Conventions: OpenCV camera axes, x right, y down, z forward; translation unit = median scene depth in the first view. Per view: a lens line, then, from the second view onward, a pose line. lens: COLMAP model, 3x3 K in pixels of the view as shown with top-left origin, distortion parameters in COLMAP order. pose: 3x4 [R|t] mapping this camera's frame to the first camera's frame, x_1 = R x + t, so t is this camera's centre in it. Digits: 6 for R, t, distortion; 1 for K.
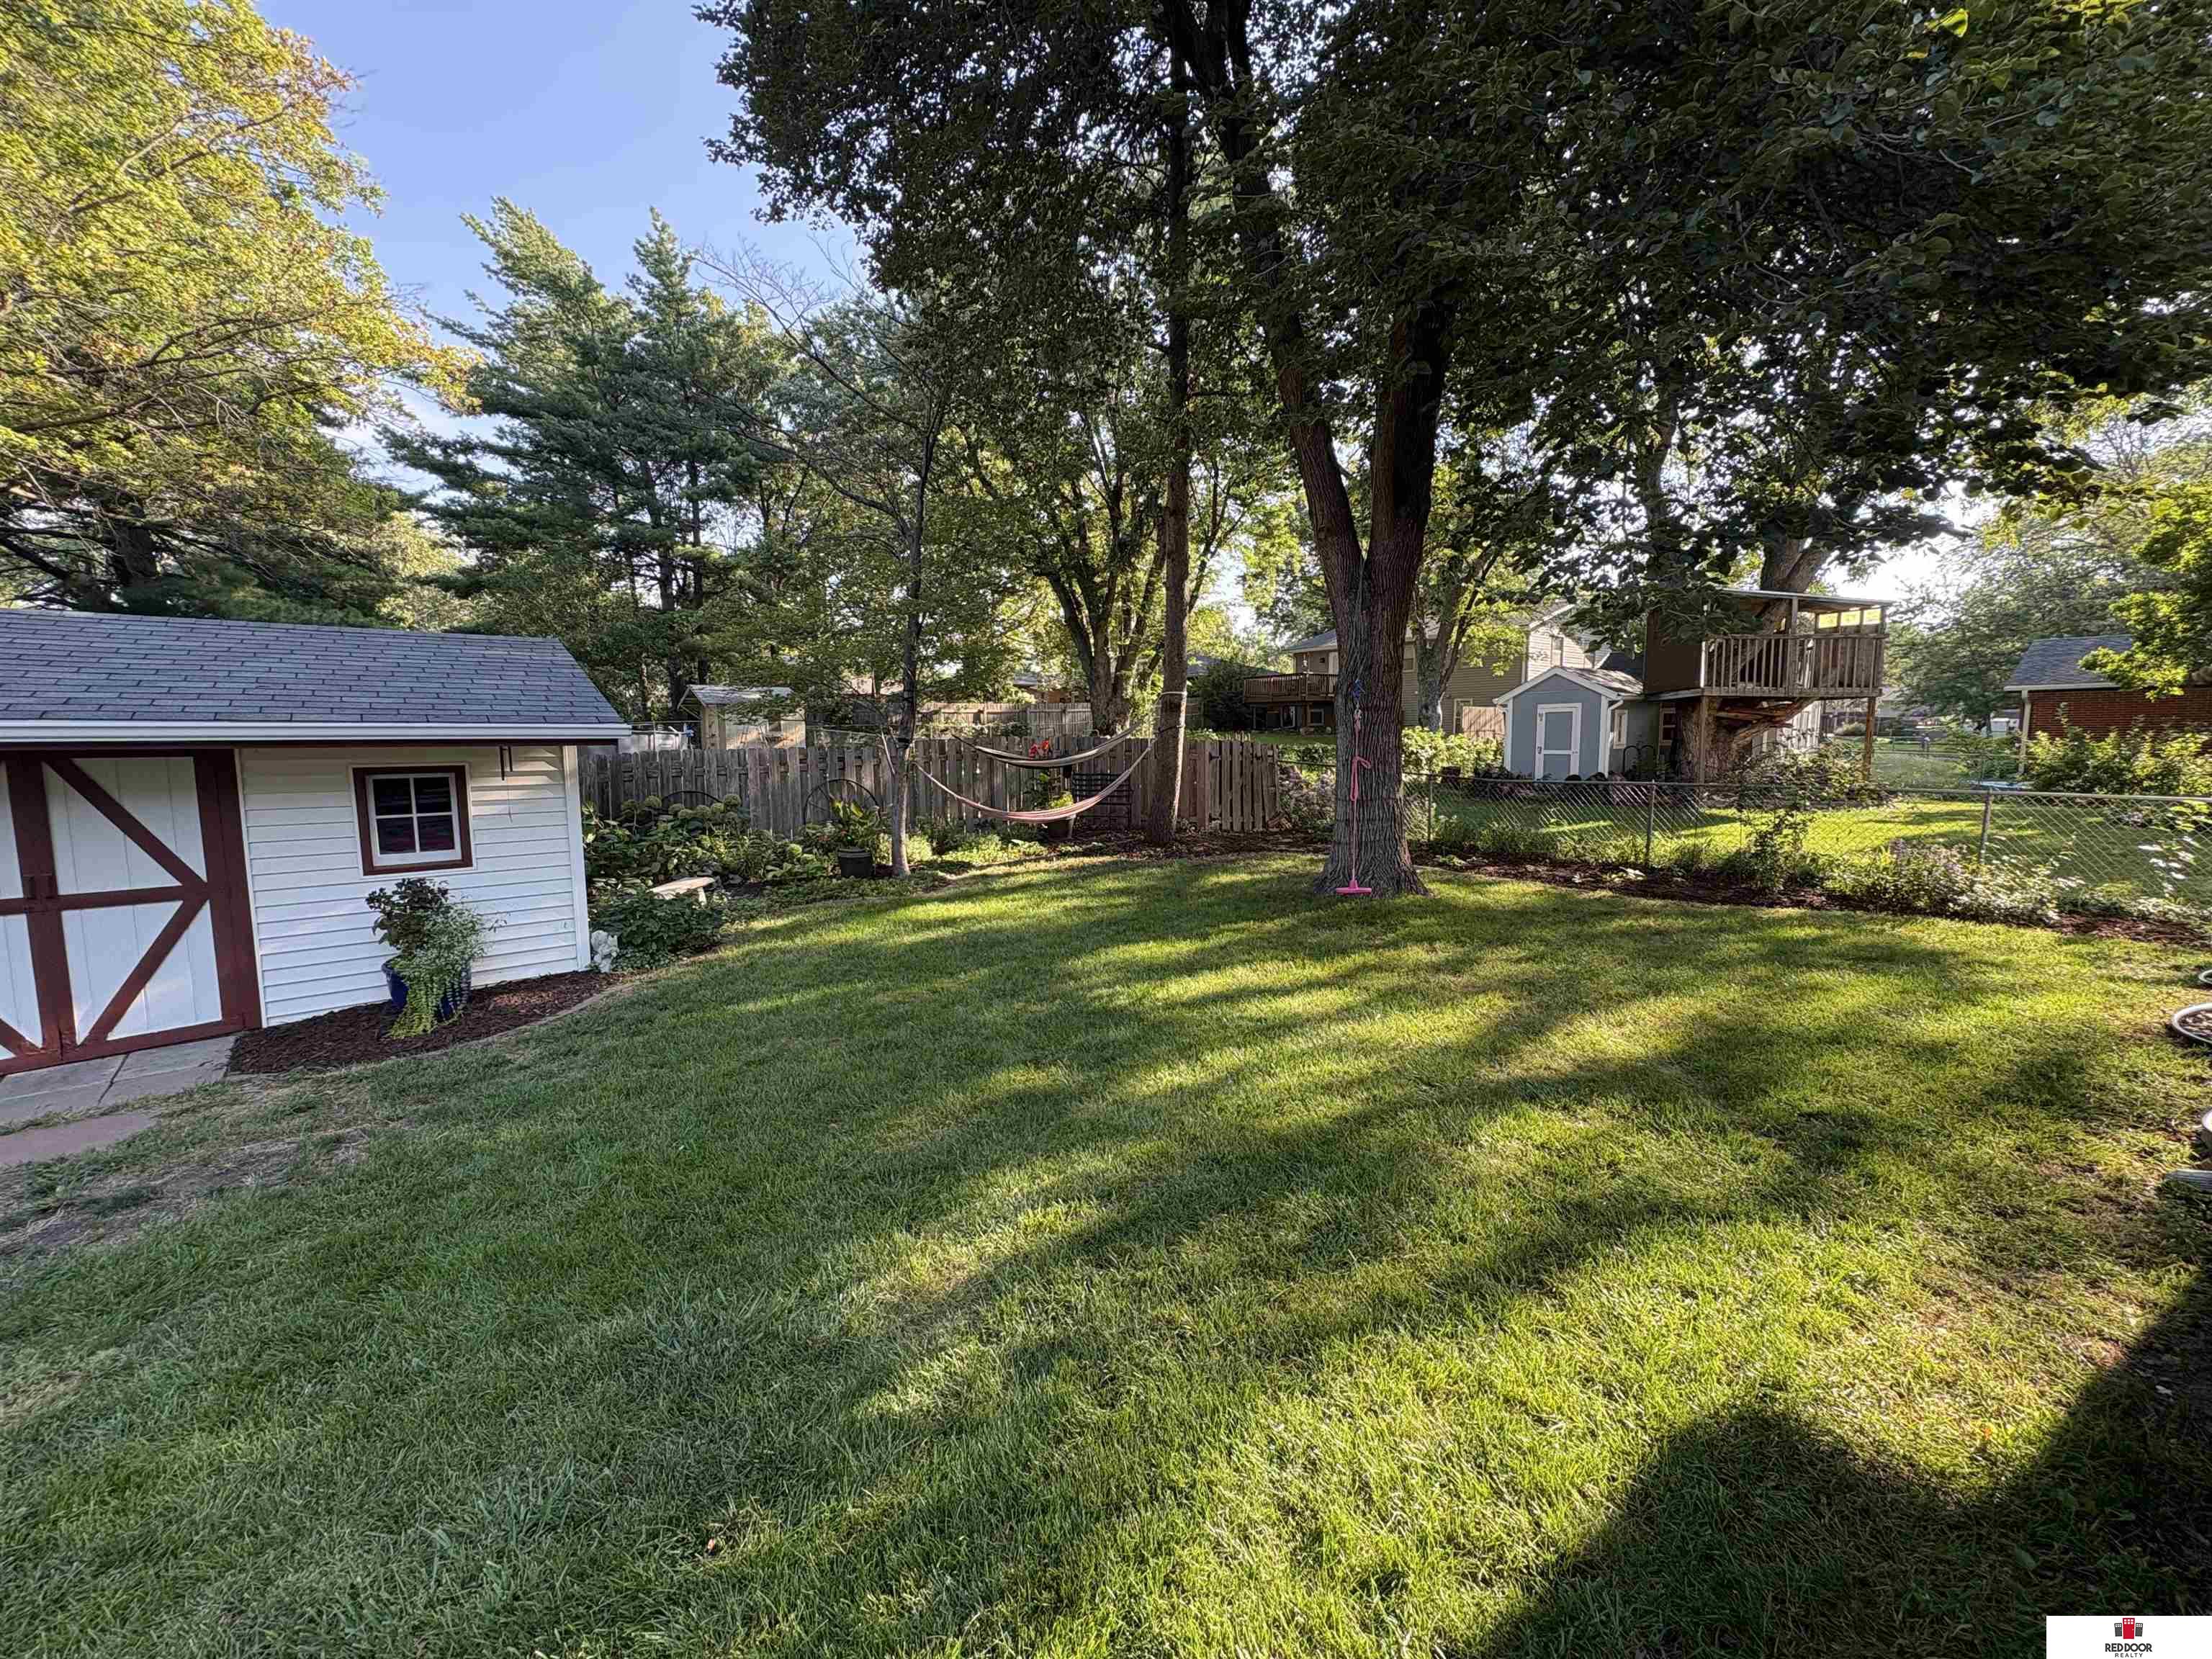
lens RADIAL K [[880.0, 0, 1106.5], [0, 880.0, 825.3], [0, 0, 1]] dist [0.001392, 0.000512]
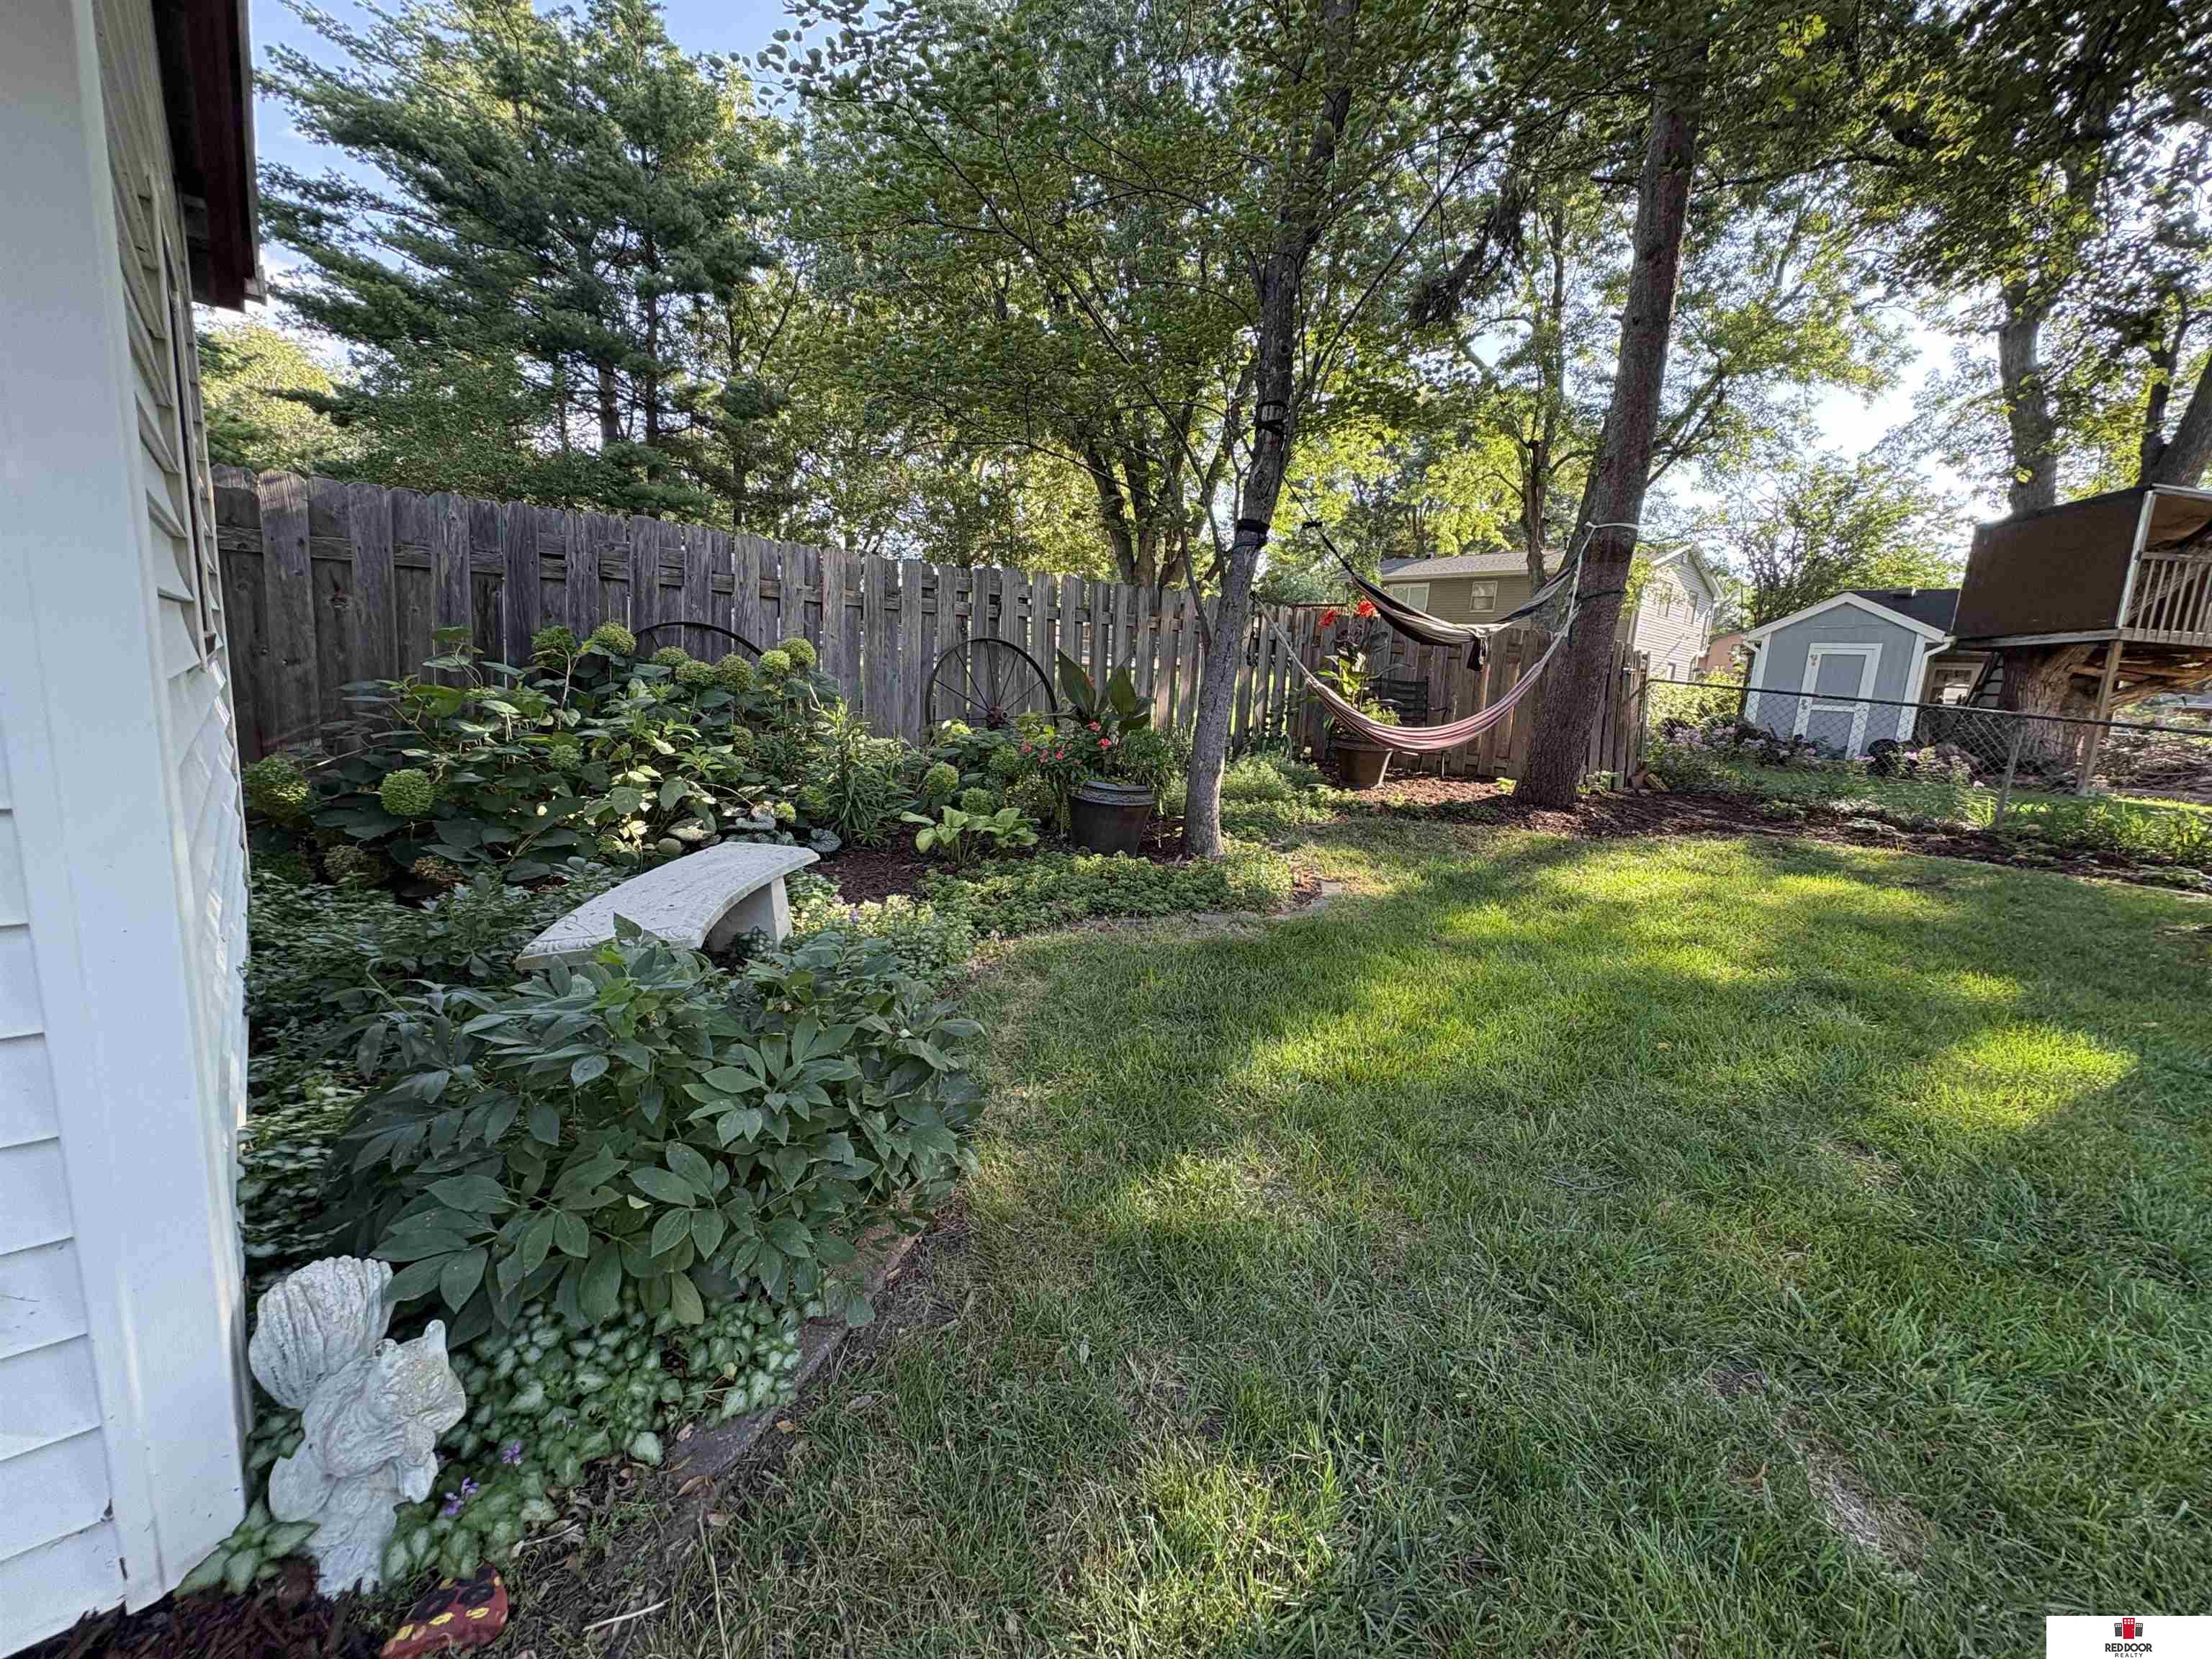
lens RADIAL K [[891.1, 0, 1106.0], [0, 891.1, 829.5], [0, 0, 1]] dist [-0.002101, -0.000269]
pose [[0.995942, 0.062836, 0.064436, -0.500275], [-0.067299, 0.995302, 0.069606, 0.029911], [-0.059759, -0.073660, 0.995491, 0.924426]]
